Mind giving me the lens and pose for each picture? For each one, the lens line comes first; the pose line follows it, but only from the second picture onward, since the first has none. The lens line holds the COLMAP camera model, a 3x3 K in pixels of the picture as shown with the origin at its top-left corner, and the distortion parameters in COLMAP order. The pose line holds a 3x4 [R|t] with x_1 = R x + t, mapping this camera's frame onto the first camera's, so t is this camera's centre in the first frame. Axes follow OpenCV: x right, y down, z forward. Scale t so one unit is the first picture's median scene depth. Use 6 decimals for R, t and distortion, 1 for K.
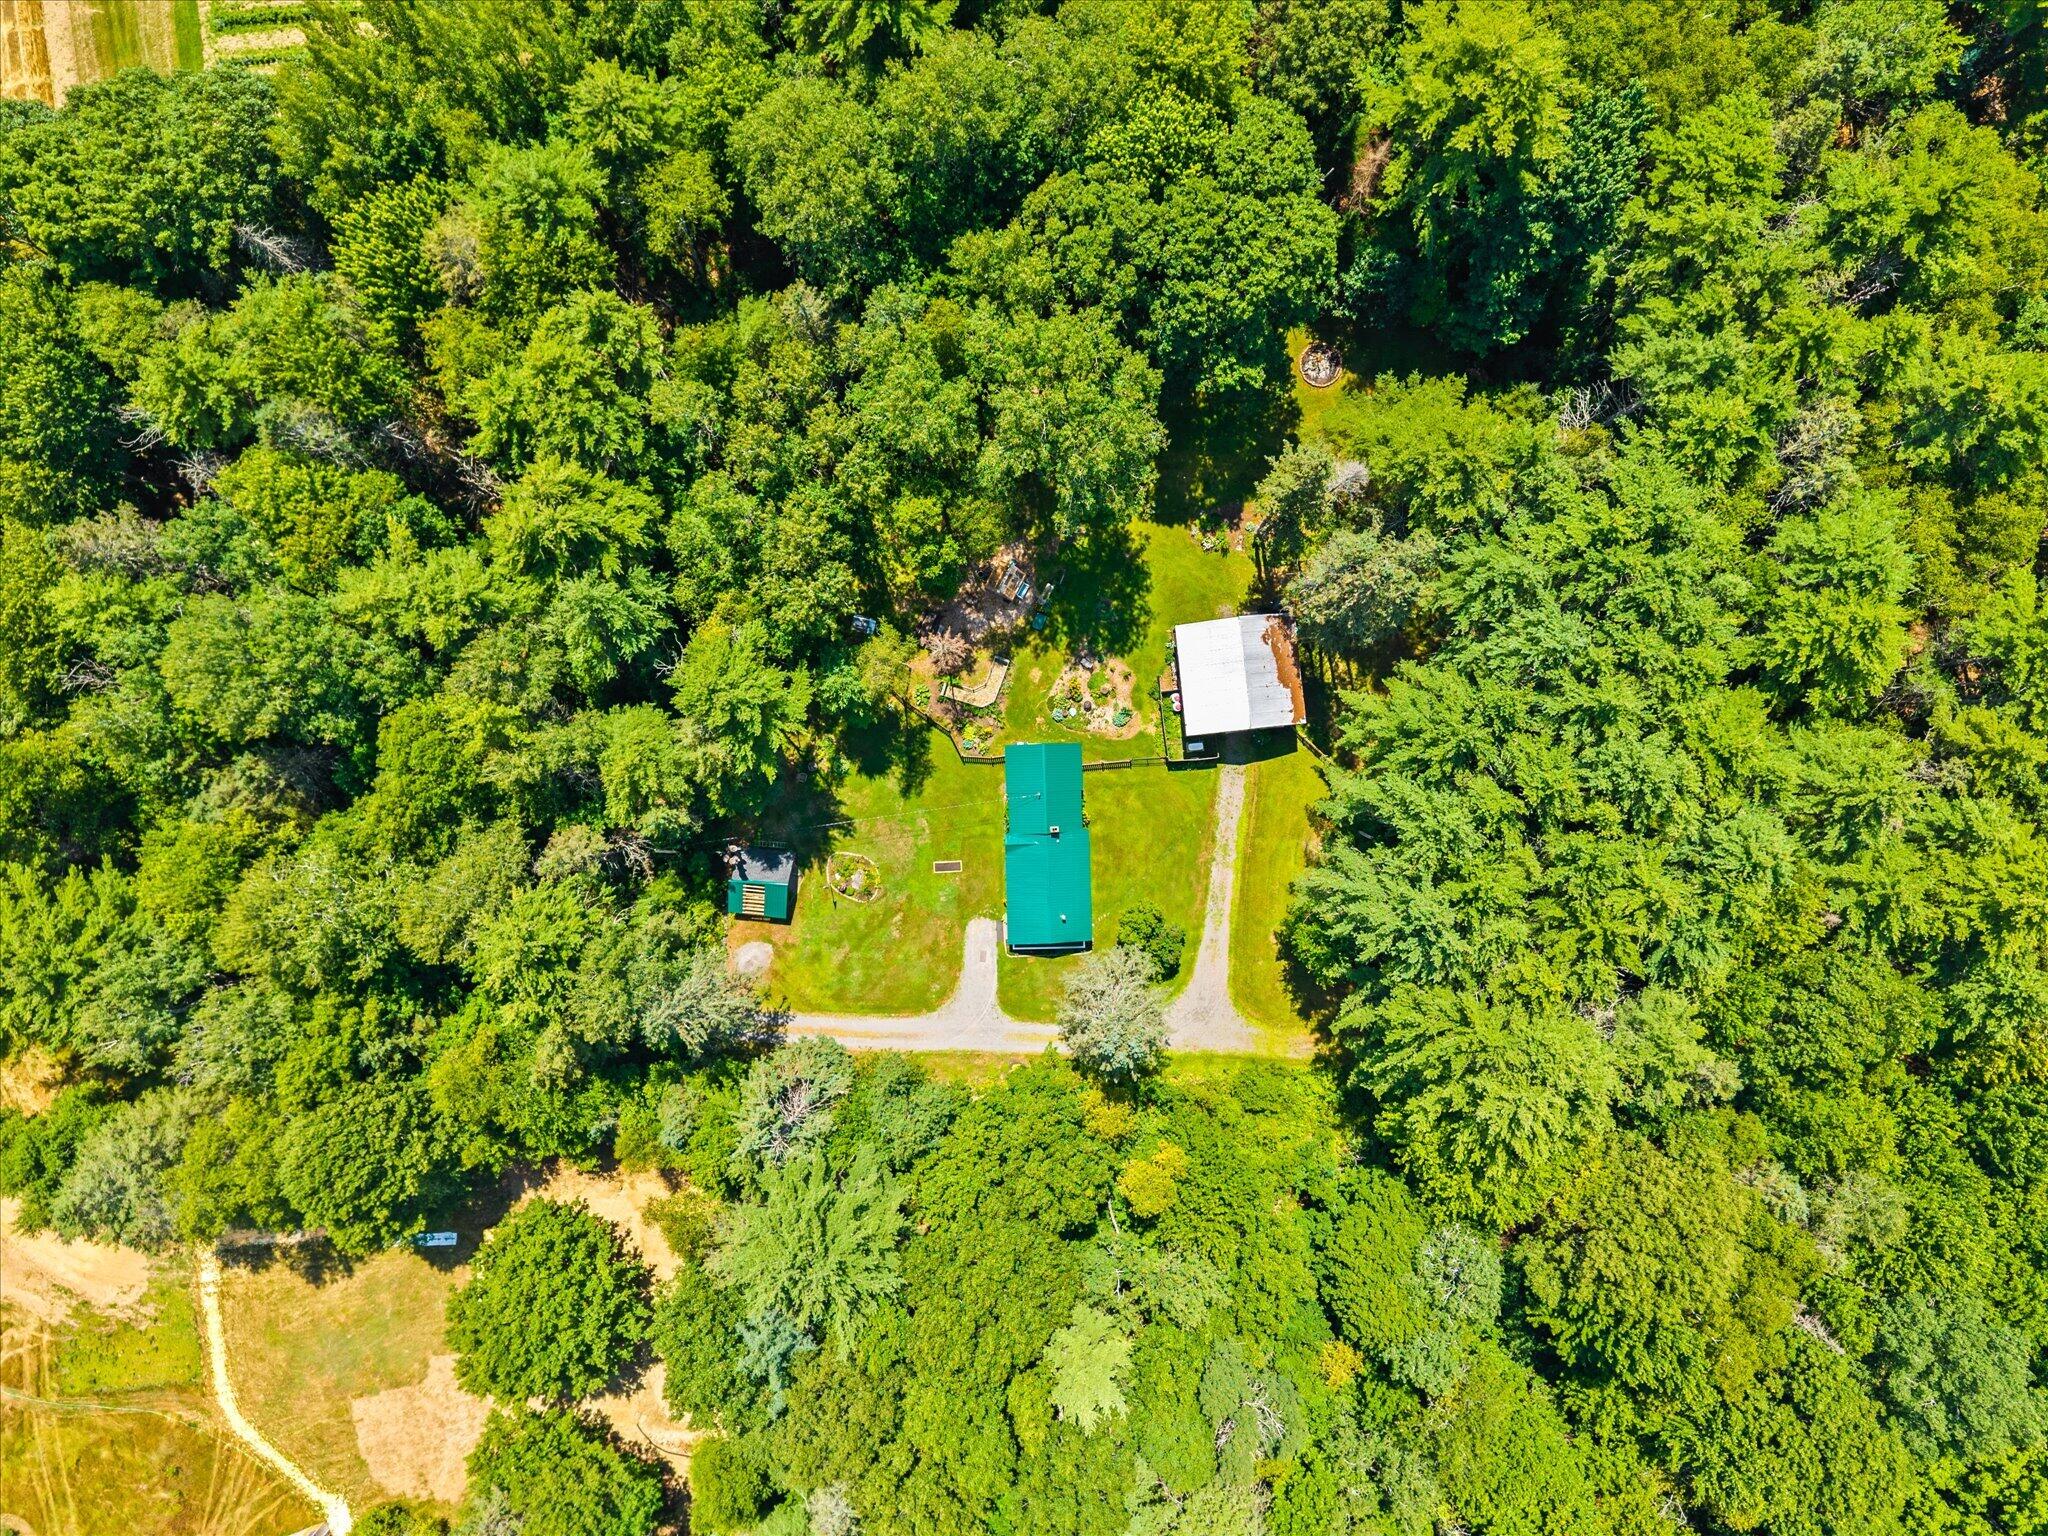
lens RADIAL K [[1368.3, 0, 1024.0], [0, 1368.3, 768.0], [0, 0, 1]] dist [0.389515, -0.000130]
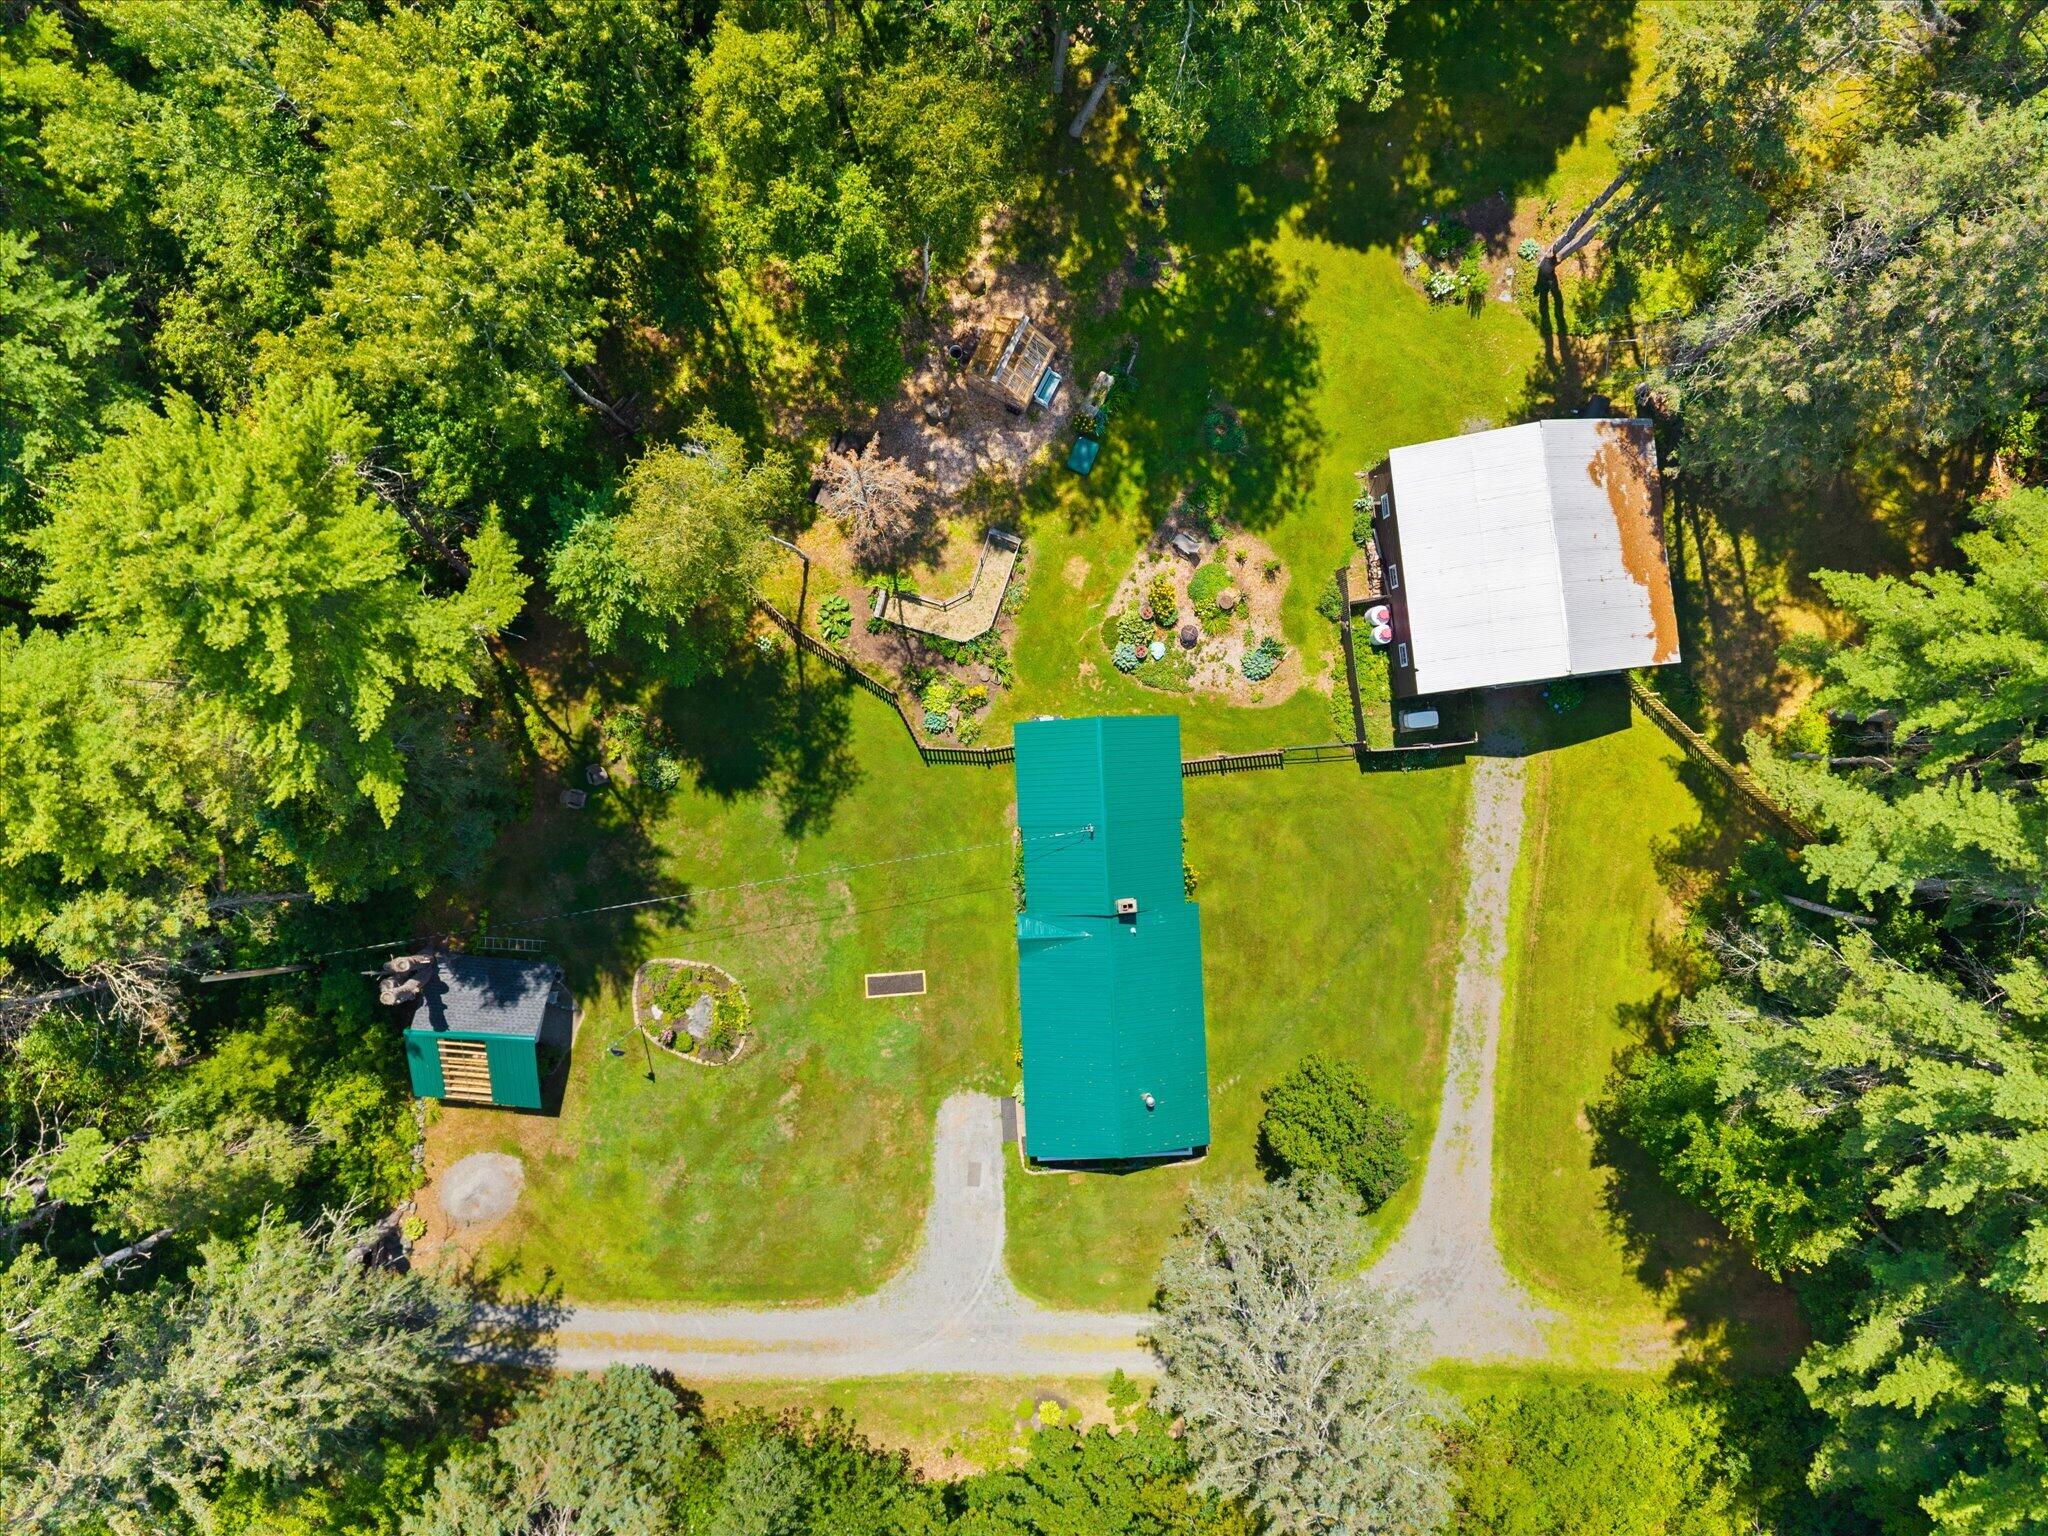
lens RADIAL K [[1377.5, 0, 1024.0], [0, 1377.5, 768.0], [0, 0, 1]] dist [0.041979, -0.044874]
pose [[0.999862, -0.015442, -0.006152, -0.007723], [0.015459, 0.999876, 0.002872, -0.002465], [0.006107, -0.002966, 0.999977, 0.533405]]
